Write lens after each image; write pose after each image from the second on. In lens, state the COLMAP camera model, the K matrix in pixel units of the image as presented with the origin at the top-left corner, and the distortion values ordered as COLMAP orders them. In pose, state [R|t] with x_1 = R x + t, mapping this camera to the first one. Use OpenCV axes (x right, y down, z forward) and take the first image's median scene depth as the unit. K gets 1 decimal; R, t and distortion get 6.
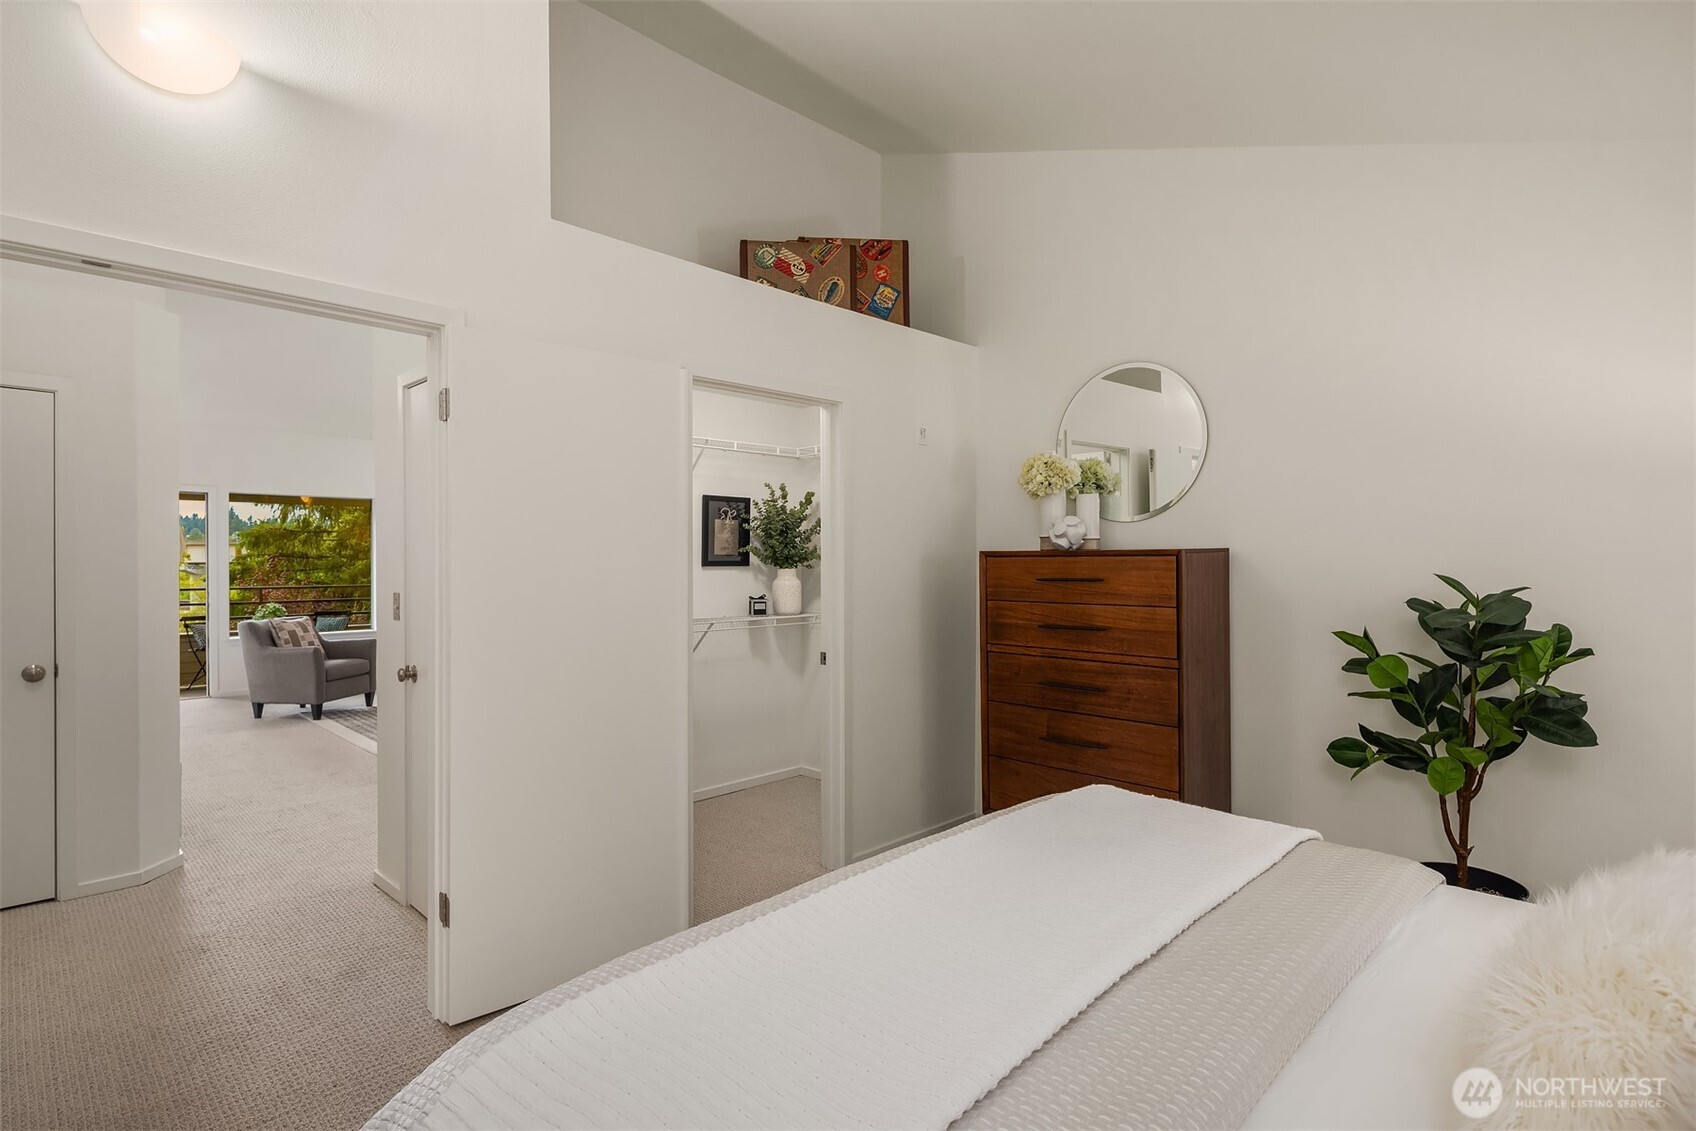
lens RADIAL K [[821.9, 0, 848.0], [0, 821.9, 565.5], [0, 0, 1]] dist [-0.001087, -0.000001]
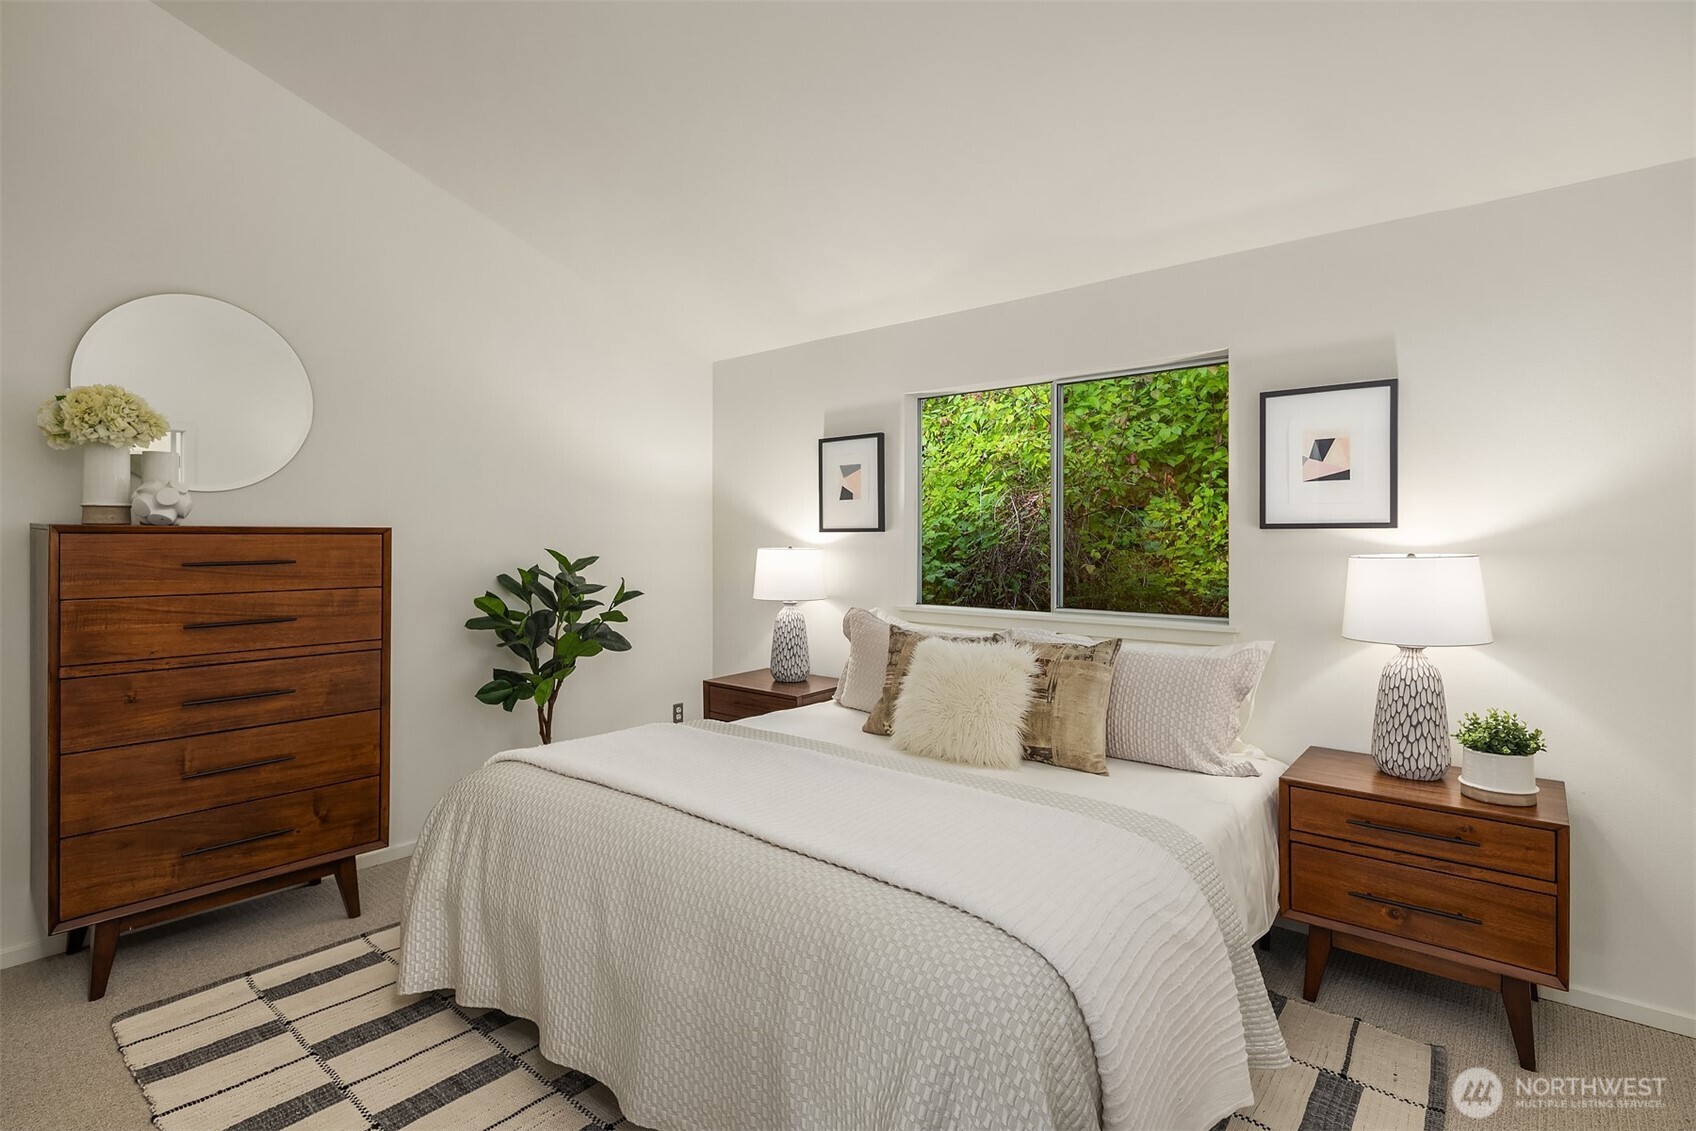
lens RADIAL K [[822.7, 0, 848.0], [0, 822.7, 565.5], [0, 0, 1]] dist [0.001057, -0.000464]
pose [[-0.093914, -0.029698, 0.995137, -0.584178], [0.003584, 0.999538, 0.030168, -0.001794], [-0.995574, 0.006400, -0.093765, 0.497382]]
